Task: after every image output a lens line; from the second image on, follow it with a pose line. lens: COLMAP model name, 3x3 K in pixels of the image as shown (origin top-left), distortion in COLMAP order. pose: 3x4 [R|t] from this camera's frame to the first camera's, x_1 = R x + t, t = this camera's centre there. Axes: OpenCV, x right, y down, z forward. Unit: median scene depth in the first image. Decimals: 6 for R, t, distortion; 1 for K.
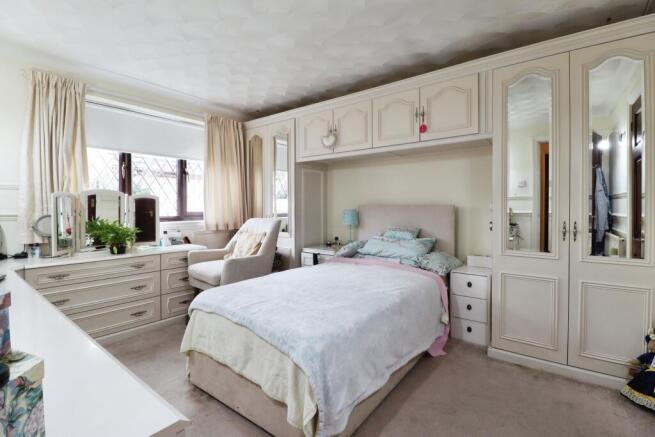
lens RADIAL K [[309.8, 0, 329.9], [0, 309.8, 213.9], [0, 0, 1]] dist [0.017493, -0.000272]
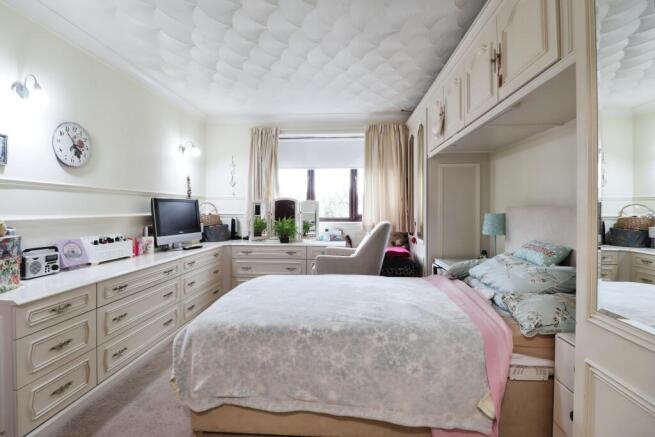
lens RADIAL K [[309.8, 0, 329.3], [0, 309.8, 214.4], [0, 0, 1]] dist [0.017493, -0.000272]
pose [[0.556831, 0.010508, -0.830559, 0.494400], [-0.023871, 0.999709, -0.003356, 0.000213], [0.830283, 0.021695, 0.556920, 0.319870]]
